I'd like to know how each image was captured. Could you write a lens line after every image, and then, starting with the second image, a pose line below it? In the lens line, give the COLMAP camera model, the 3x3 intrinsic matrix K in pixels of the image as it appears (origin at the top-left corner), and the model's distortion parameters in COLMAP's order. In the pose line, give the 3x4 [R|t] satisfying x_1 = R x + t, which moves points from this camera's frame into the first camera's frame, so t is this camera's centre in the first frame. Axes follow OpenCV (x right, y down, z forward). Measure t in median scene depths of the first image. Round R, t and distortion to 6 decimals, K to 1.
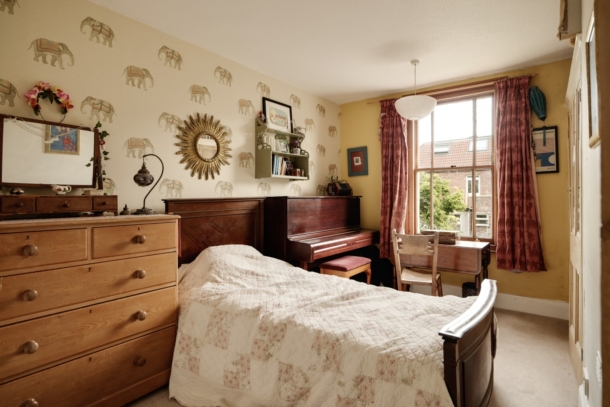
lens RADIAL K [[318.5, 0, 306.2], [0, 318.5, 190.2], [0, 0, 1]] dist [-0.001873, -0.000435]
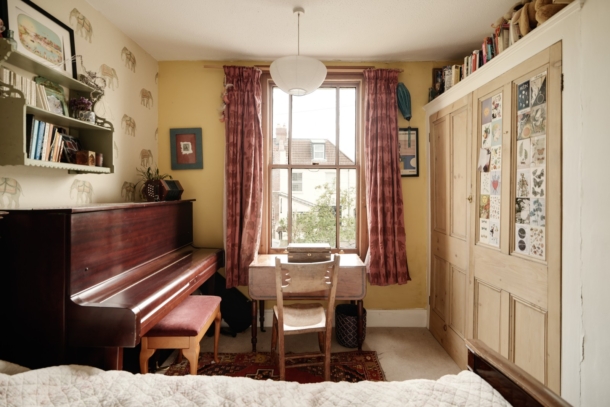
lens RADIAL K [[318.5, 0, 306.2], [0, 318.5, 190.2], [0, 0, 1]] dist [-0.001873, -0.000435]
pose [[0.801463, 0.007980, 0.597992, -0.052352], [-0.017534, 0.999795, 0.010158, -0.015054], [-0.597788, -0.018626, 0.801438, 0.366261]]
